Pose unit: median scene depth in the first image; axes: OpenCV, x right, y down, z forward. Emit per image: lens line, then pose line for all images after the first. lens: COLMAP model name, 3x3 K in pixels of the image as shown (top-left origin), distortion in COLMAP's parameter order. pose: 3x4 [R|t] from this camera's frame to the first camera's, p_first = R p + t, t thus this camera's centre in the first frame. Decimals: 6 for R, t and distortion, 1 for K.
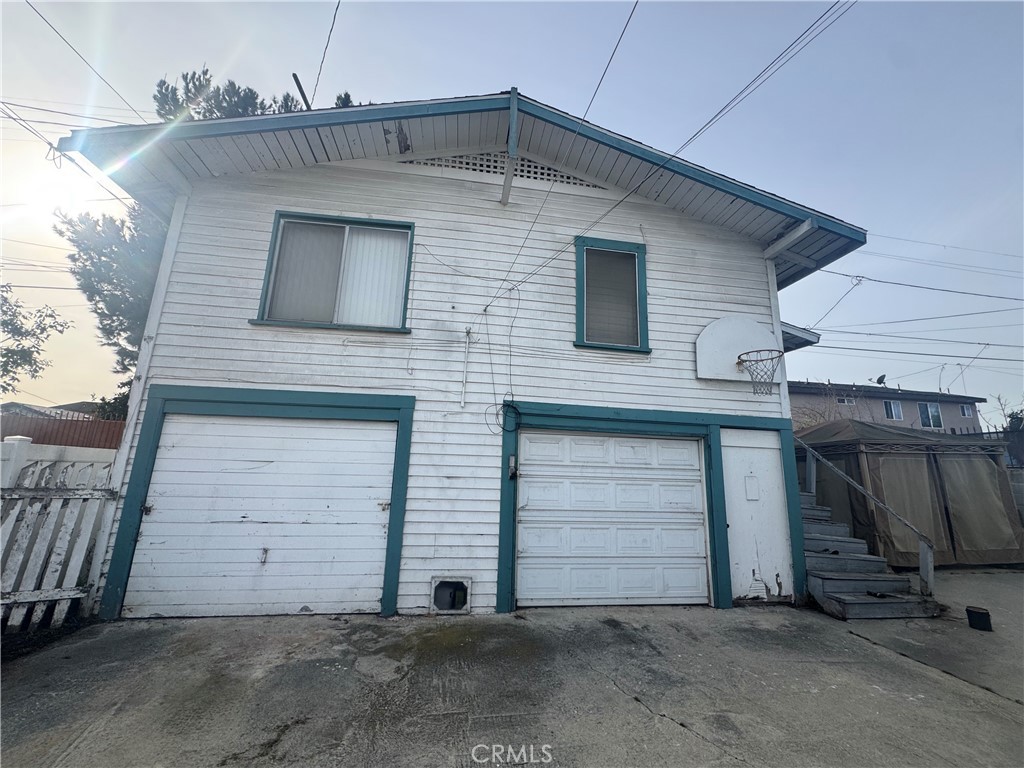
lens RADIAL K [[411.9, 0, 510.0], [0, 411.9, 384.8], [0, 0, 1]] dist [-0.001274, 0.000163]
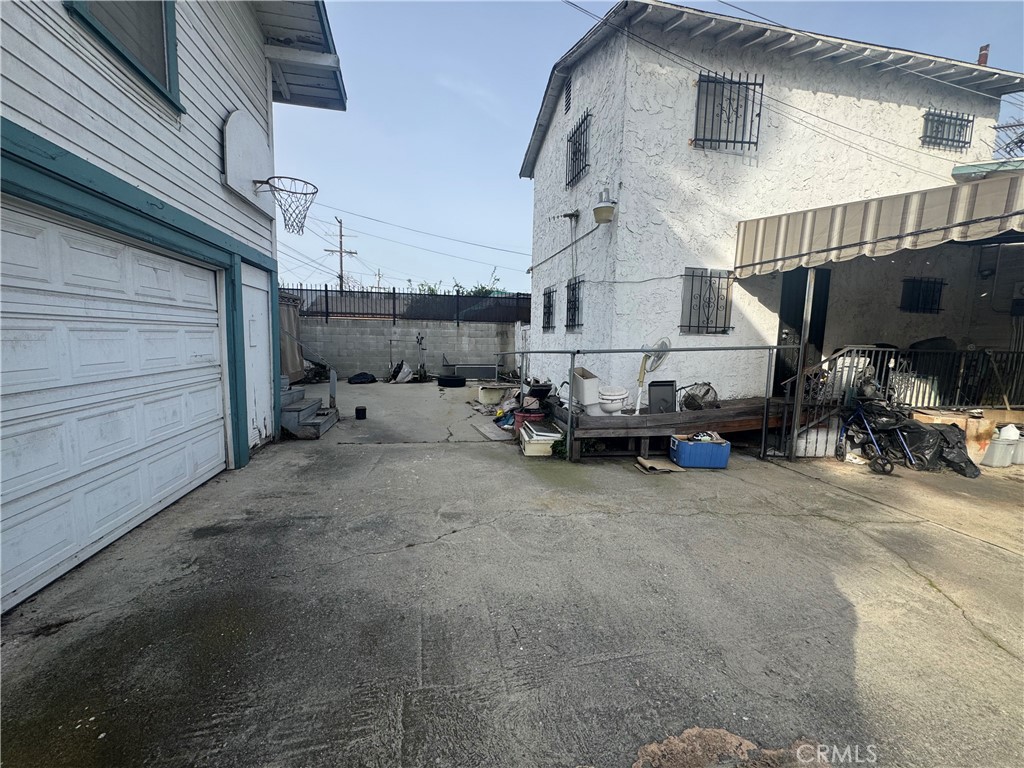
lens RADIAL K [[411.9, 0, 510.0], [0, 411.9, 384.8], [0, 0, 1]] dist [-0.001274, 0.000163]
pose [[-0.062170, -0.143617, 0.987679, -0.397870], [-0.232745, 0.964396, 0.125581, 0.136615], [-0.970549, -0.222070, -0.093383, 0.603301]]
